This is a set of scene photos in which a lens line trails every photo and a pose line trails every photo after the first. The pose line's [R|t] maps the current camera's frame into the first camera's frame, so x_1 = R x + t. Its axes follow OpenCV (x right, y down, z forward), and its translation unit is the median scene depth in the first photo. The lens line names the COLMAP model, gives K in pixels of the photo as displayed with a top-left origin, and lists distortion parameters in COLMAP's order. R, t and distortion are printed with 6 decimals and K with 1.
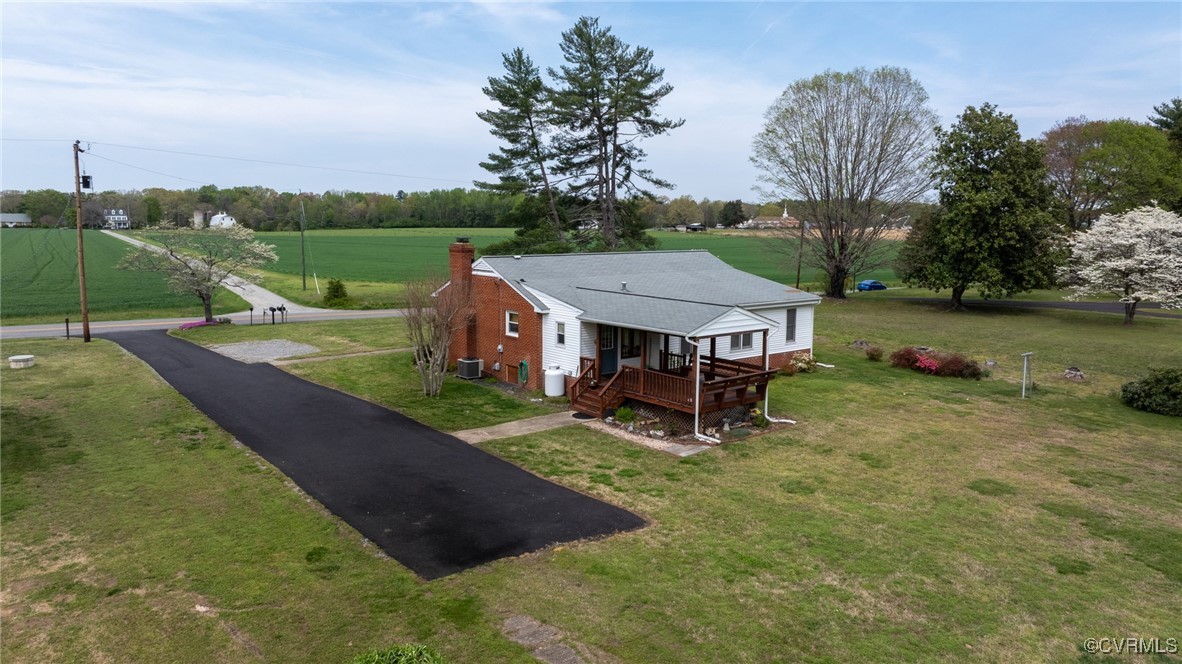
lens RADIAL K [[833.0, 0, 593.4], [0, 833.0, 330.0], [0, 0, 1]] dist [-0.018590, -0.004714]
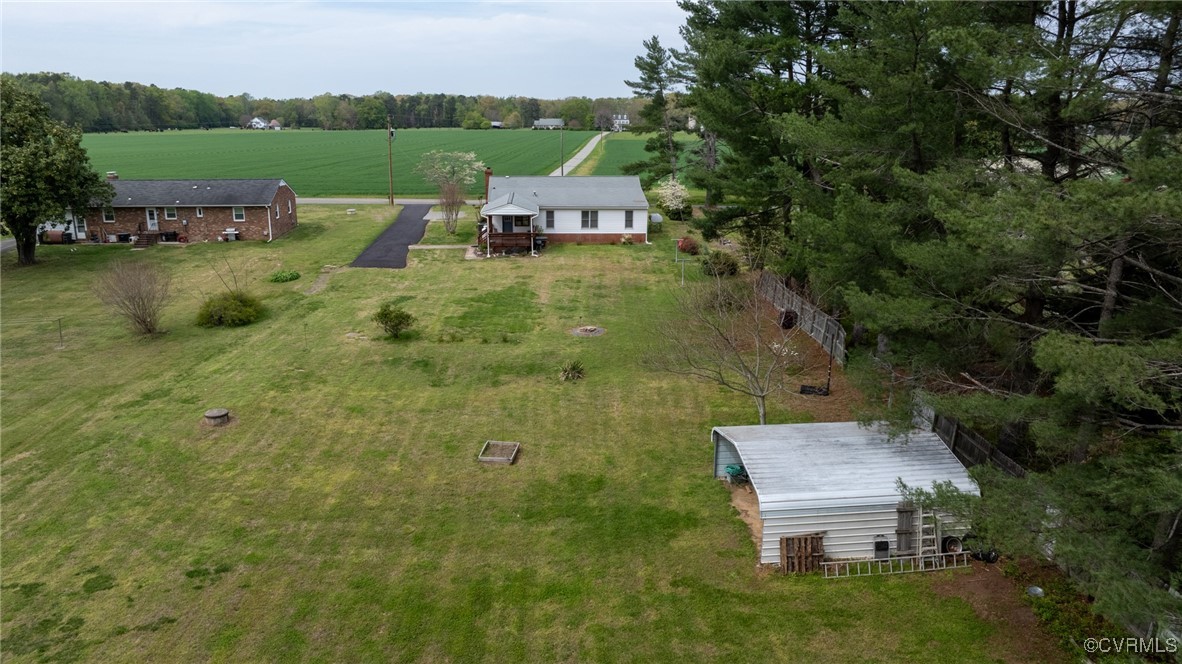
lens RADIAL K [[833.0, 0, 599.5], [0, 833.0, 337.0], [0, 0, 1]] dist [-0.018590, -0.004714]
pose [[0.820086, 0.145967, -0.553310, 1.878206], [-0.074886, 0.985980, 0.149116, -0.029618], [0.567319, -0.080852, 0.819519, -0.894988]]
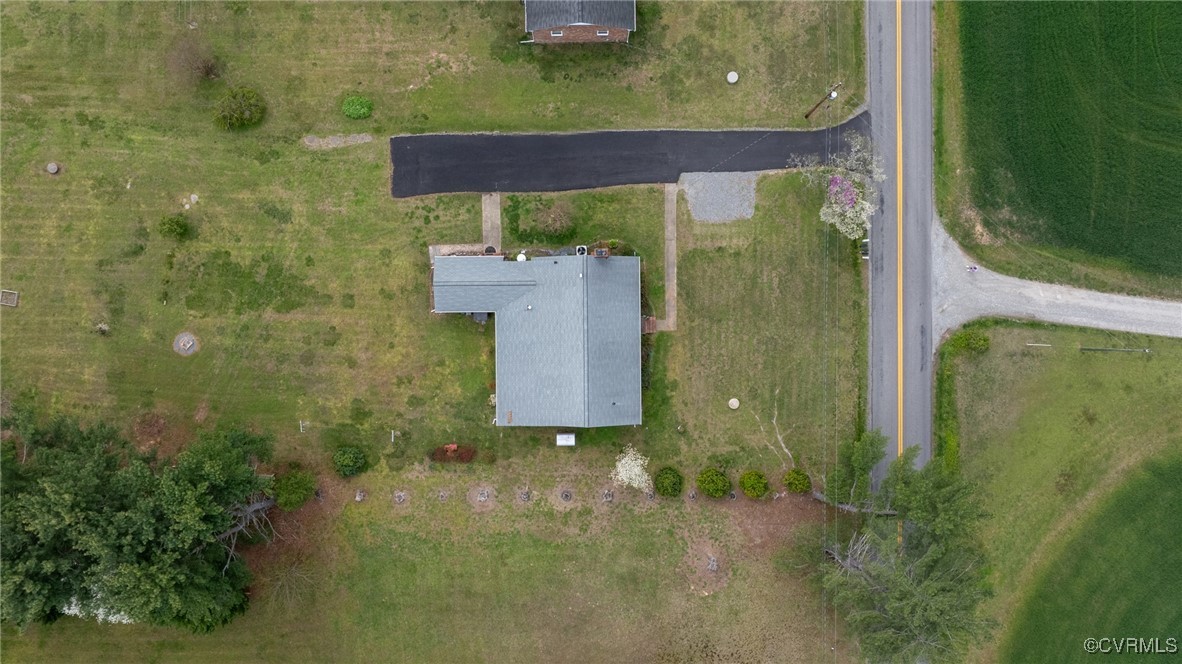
lens RADIAL K [[833.0, 0, 593.9], [0, 833.0, 326.9], [0, 0, 1]] dist [-0.018590, -0.004714]
pose [[-0.625335, 0.780309, -0.008557, -0.007833], [-0.117599, -0.083392, 0.989554, -2.726092], [0.771444, 0.619809, 0.143912, 1.164243]]
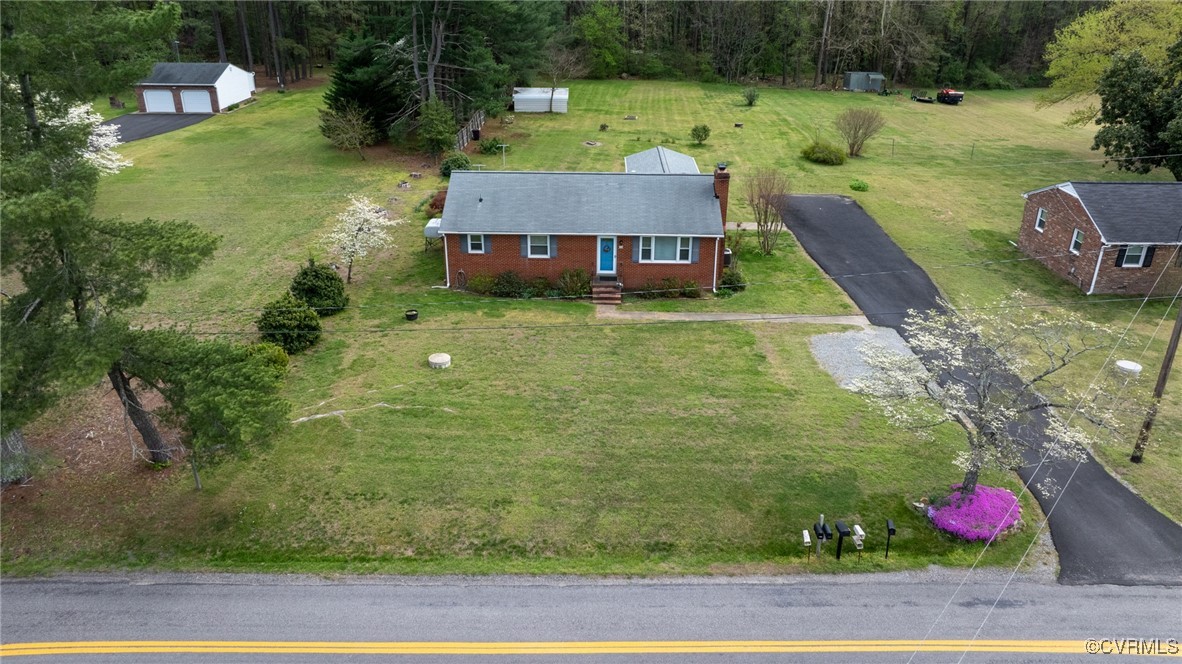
lens RADIAL K [[833.0, 0, 589.7], [0, 833.0, 333.4], [0, 0, 1]] dist [-0.018590, -0.004714]
pose [[-0.763797, -0.278920, 0.582080, -1.072271], [0.073675, 0.858244, 0.507927, -0.725840], [-0.641238, 0.430838, -0.634975, 2.765161]]
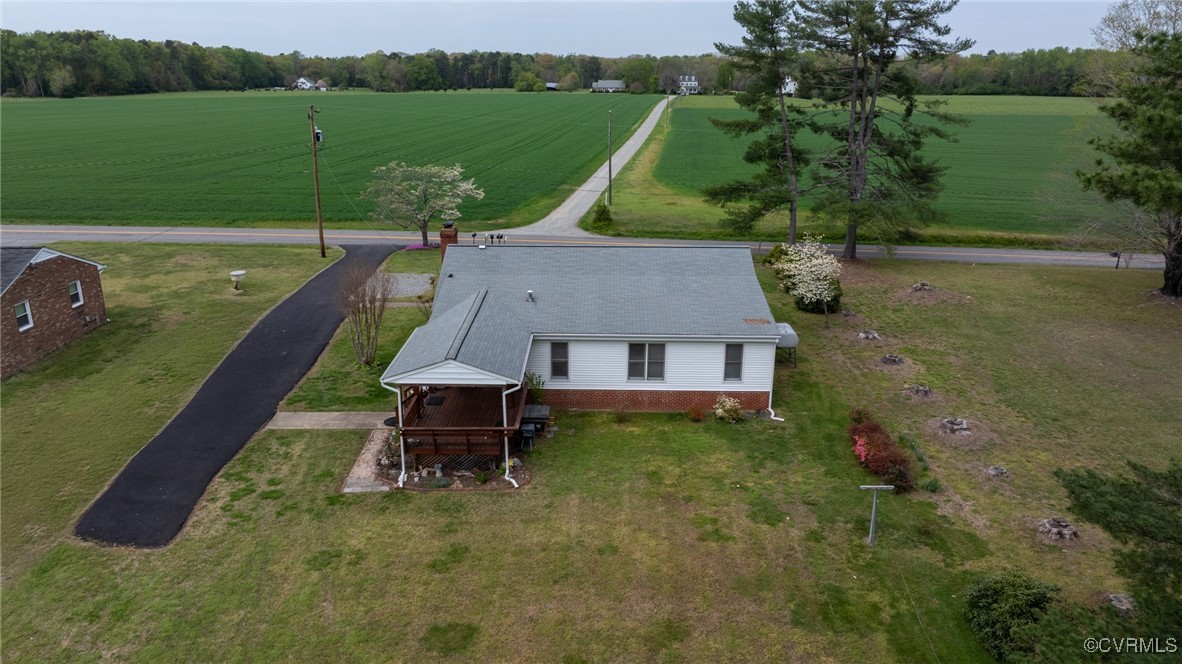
lens RADIAL K [[833.0, 0, 585.4], [0, 833.0, 333.1], [0, 0, 1]] dist [-0.018590, -0.004714]
pose [[0.765410, 0.191405, -0.614420, 0.948848], [-0.084380, 0.976352, 0.199039, -0.285090], [0.637987, -0.100502, 0.763460, 0.382731]]
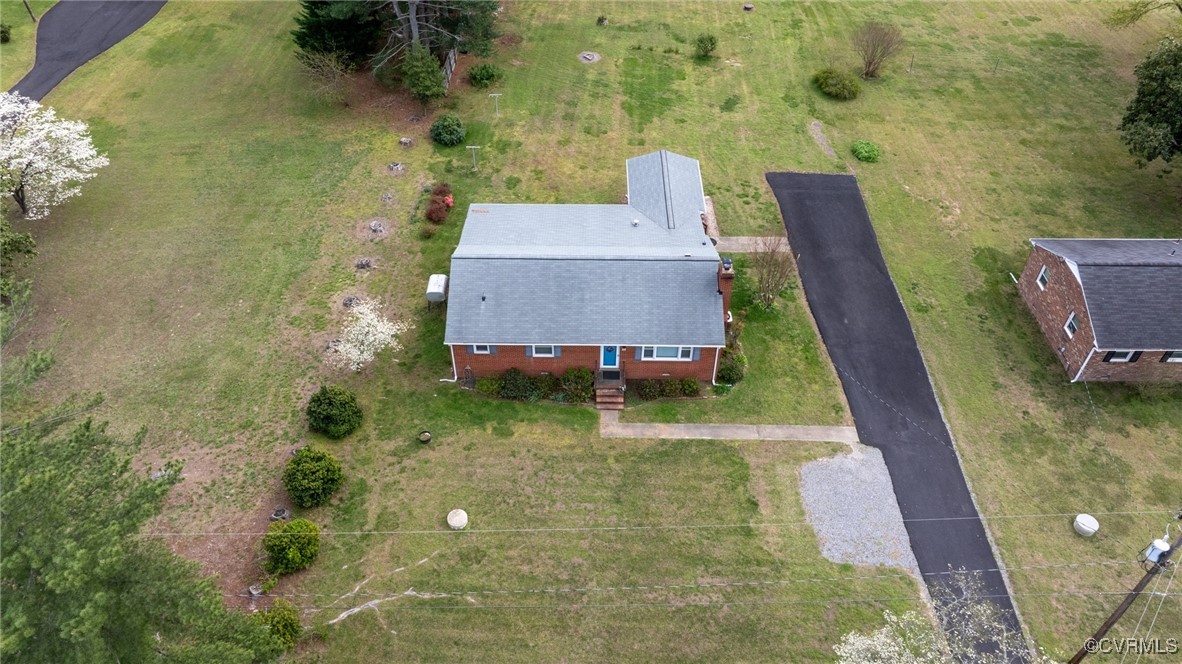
lens RADIAL K [[833.0, 0, 590.5], [0, 833.0, 331.7], [0, 0, 1]] dist [-0.018590, -0.004714]
pose [[-0.771102, -0.449173, 0.451271, -0.809054], [0.071976, 0.642716, 0.762716, -1.325348], [-0.632631, 0.620612, -0.463270, 2.412637]]
